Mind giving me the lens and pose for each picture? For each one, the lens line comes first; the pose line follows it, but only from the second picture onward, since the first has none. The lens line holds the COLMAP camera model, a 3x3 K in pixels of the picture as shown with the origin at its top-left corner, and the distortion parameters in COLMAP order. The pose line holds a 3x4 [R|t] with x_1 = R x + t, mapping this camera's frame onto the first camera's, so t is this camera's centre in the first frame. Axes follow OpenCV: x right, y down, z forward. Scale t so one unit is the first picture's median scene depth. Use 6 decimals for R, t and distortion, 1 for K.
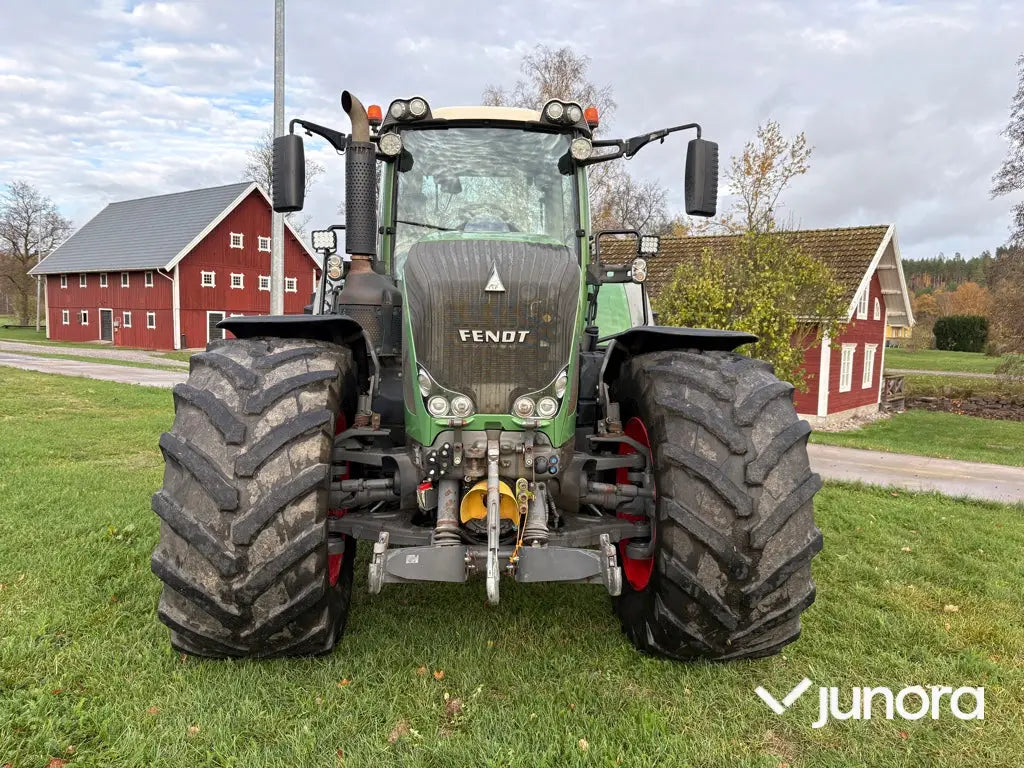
lens RADIAL K [[777.6, 0, 511.5], [0, 777.6, 385.0], [0, 0, 1]] dist [0.044479, -0.038291]
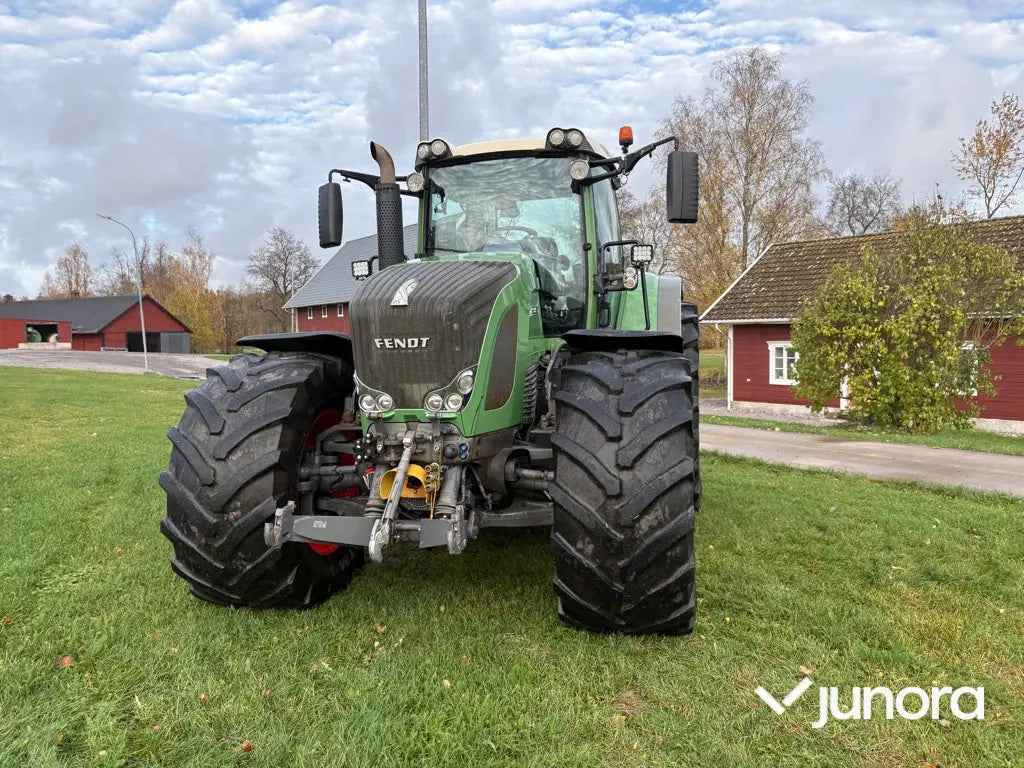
lens RADIAL K [[777.6, 0, 520.2], [0, 777.6, 389.1], [0, 0, 1]] dist [0.044479, -0.038291]
pose [[0.962389, -0.022219, -0.270765, 0.298382], [0.018668, 0.999703, -0.015683, 0.018797], [0.271033, 0.010039, 0.962518, -0.066943]]
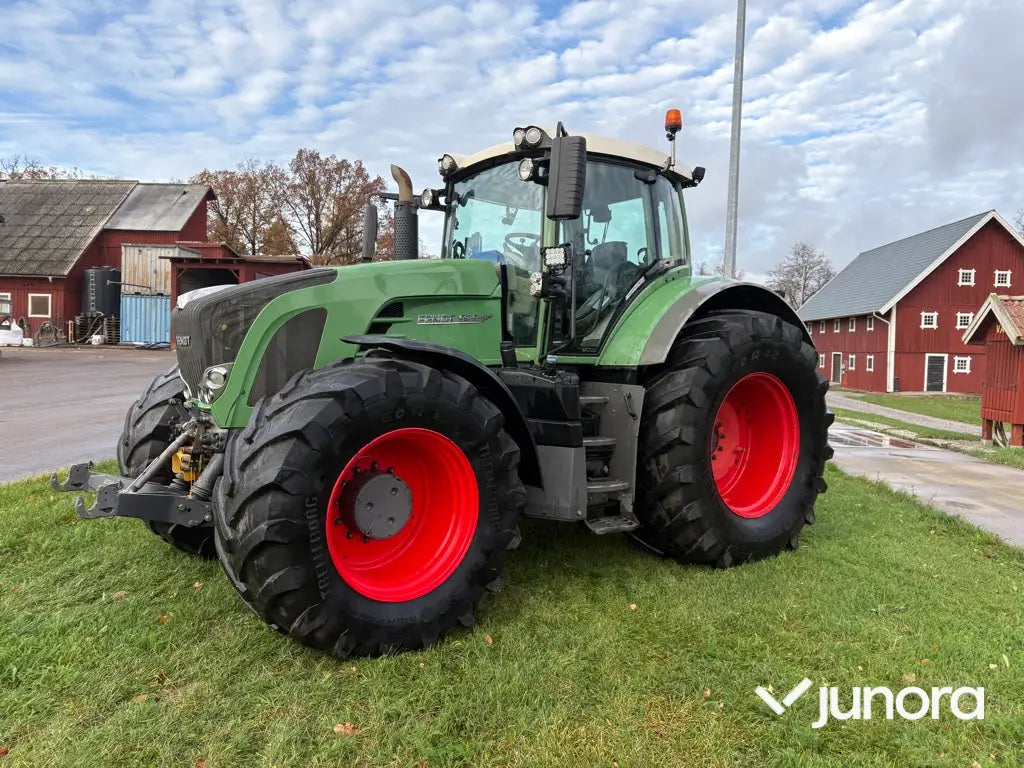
lens RADIAL K [[777.6, 0, 517.4], [0, 777.6, 401.7], [0, 0, 1]] dist [0.044479, -0.038291]
pose [[0.577016, 0.042894, -0.815606, 0.928491], [-0.073751, 0.997277, 0.000272, 0.000124], [0.813396, 0.059995, 0.578608, 0.421707]]
